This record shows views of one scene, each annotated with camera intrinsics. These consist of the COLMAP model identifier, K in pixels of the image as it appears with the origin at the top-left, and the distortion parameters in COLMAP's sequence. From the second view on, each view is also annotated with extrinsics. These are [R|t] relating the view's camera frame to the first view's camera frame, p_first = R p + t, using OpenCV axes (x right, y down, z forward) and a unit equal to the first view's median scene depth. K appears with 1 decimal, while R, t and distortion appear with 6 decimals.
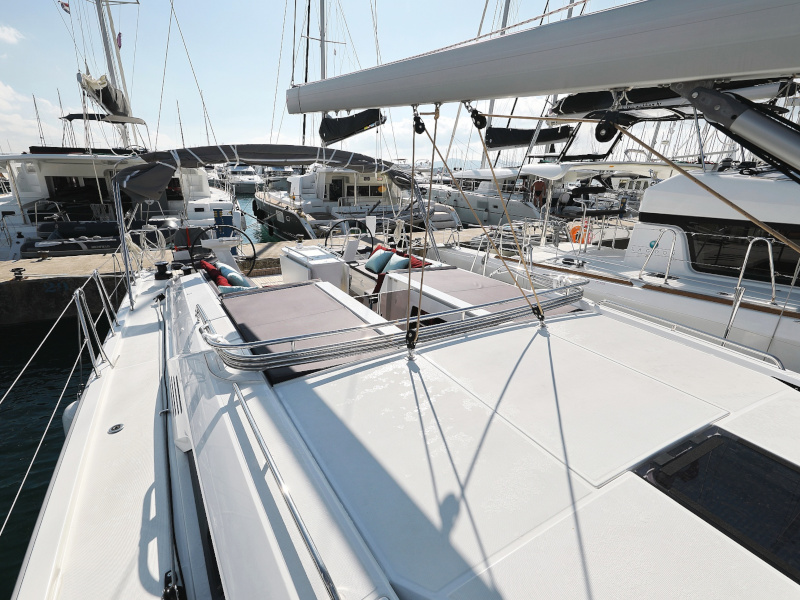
lens RADIAL K [[385.5, 0, 400.0], [0, 385.5, 300.0], [0, 0, 1]] dist [0.001692, -0.000110]
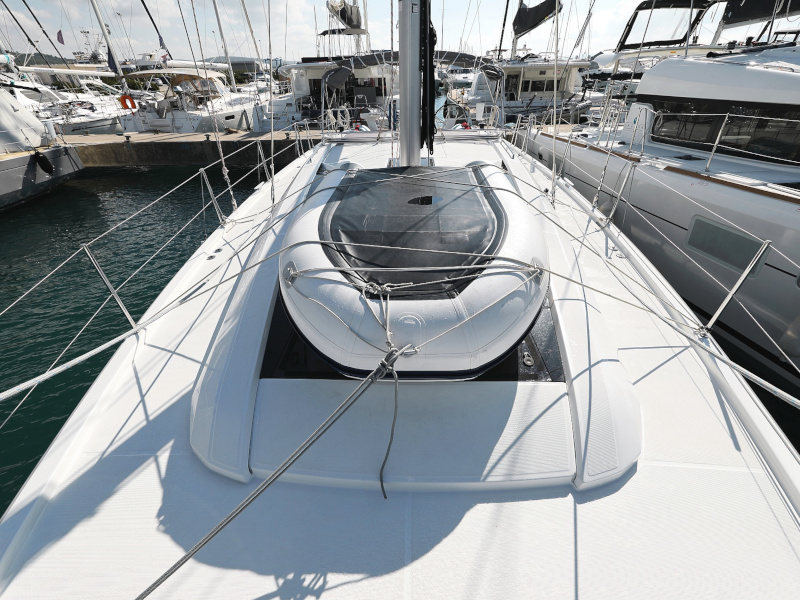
lens RADIAL K [[372.4, 0, 400.0], [0, 372.4, 300.0], [0, 0, 1]] dist [0.000859, 0.000683]
pose [[0.858577, 0.239478, -0.453316, 0.301211], [-0.127100, 0.956023, 0.264322, 0.089295], [0.496680, -0.169324, 0.851257, -0.250501]]
